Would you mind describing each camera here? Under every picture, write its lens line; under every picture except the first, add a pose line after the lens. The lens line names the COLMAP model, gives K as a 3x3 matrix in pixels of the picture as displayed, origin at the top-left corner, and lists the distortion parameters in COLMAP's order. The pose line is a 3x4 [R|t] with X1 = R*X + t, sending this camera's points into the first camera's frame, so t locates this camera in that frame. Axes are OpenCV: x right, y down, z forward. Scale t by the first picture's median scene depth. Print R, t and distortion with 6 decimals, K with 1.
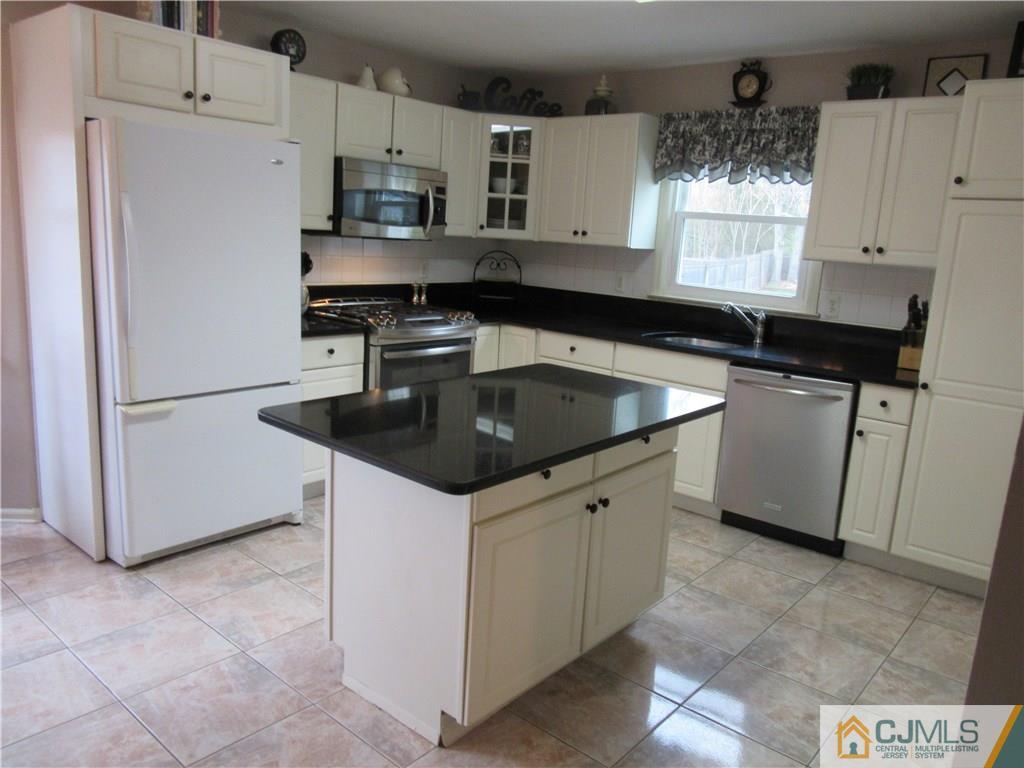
lens RADIAL K [[767.5, 0, 512.0], [0, 767.5, 384.0], [0, 0, 1]] dist [-0.020258, 0.002475]
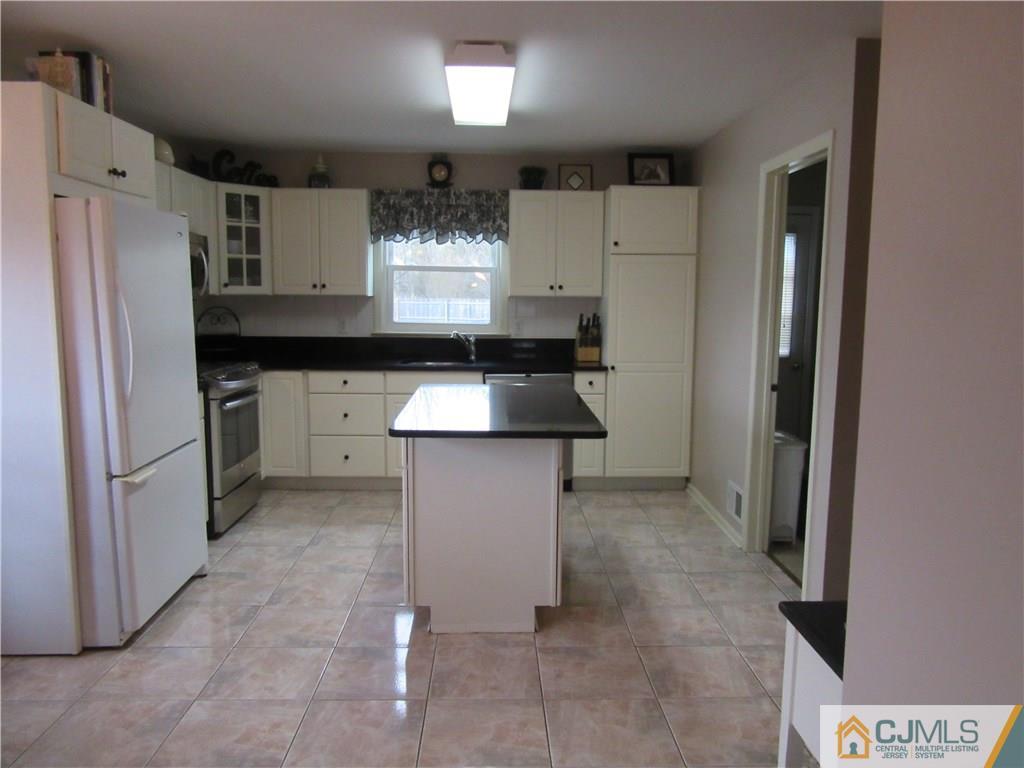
lens RADIAL K [[767.5, 0, 512.0], [0, 767.5, 384.0], [0, 0, 1]] dist [-0.020258, 0.002475]
pose [[0.743158, -0.132495, 0.655867, -0.528593], [0.166753, 0.985946, 0.010229, -0.012131], [-0.648004, 0.101767, 0.754807, -0.071625]]
